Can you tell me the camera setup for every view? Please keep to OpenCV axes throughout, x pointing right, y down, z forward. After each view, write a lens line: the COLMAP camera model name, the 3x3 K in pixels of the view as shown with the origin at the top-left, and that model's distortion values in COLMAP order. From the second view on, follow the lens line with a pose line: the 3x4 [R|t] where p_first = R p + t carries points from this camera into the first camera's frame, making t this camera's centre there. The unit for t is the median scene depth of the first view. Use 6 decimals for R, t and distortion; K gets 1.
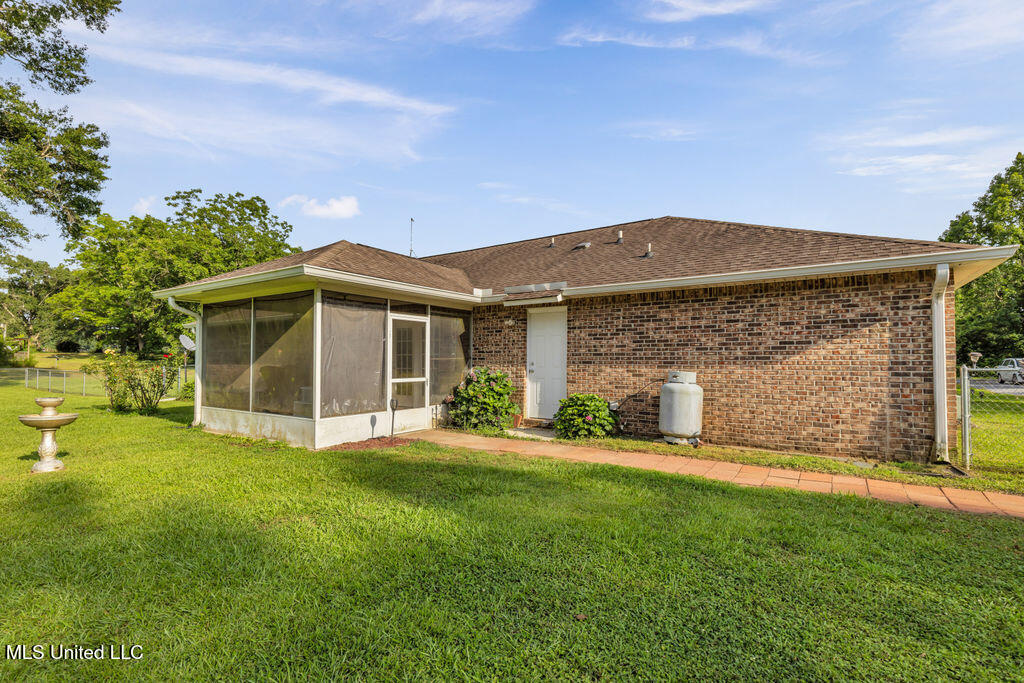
lens RADIAL K [[469.4, 0, 515.1], [0, 469.4, 340.0], [0, 0, 1]] dist [0.000396, 0.000082]
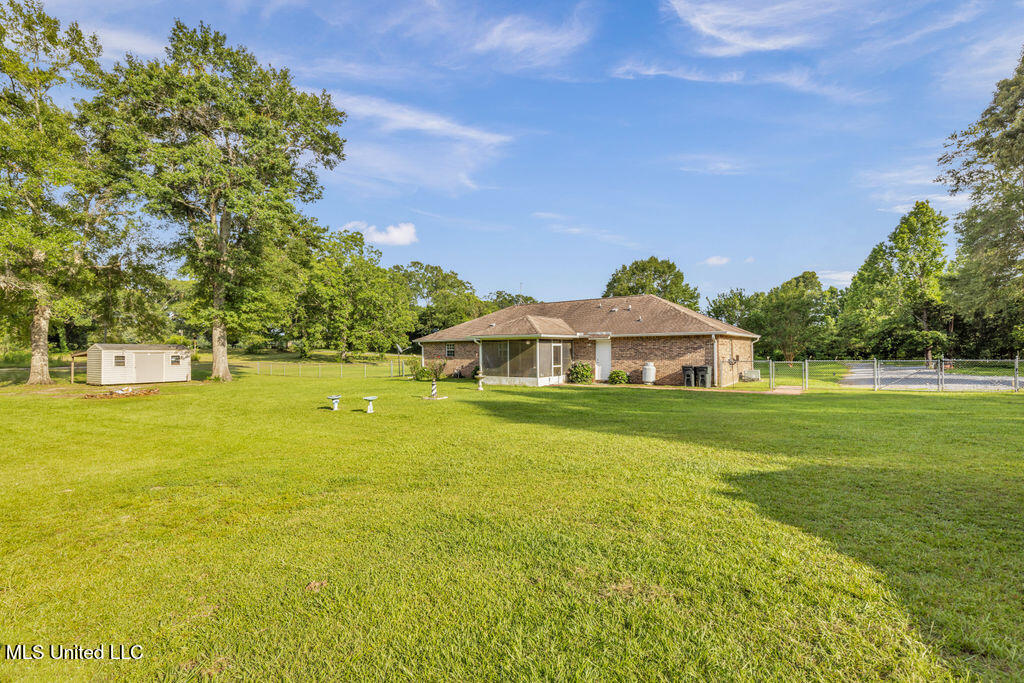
lens RADIAL K [[471.2, 0, 521.6], [0, 471.2, 327.4], [0, 0, 1]] dist [0.019014, -0.000034]
pose [[0.999889, -0.011107, -0.009928, -0.404827], [0.011102, 0.999938, -0.000498, -0.151041], [0.009933, 0.000388, 0.999951, -1.876633]]
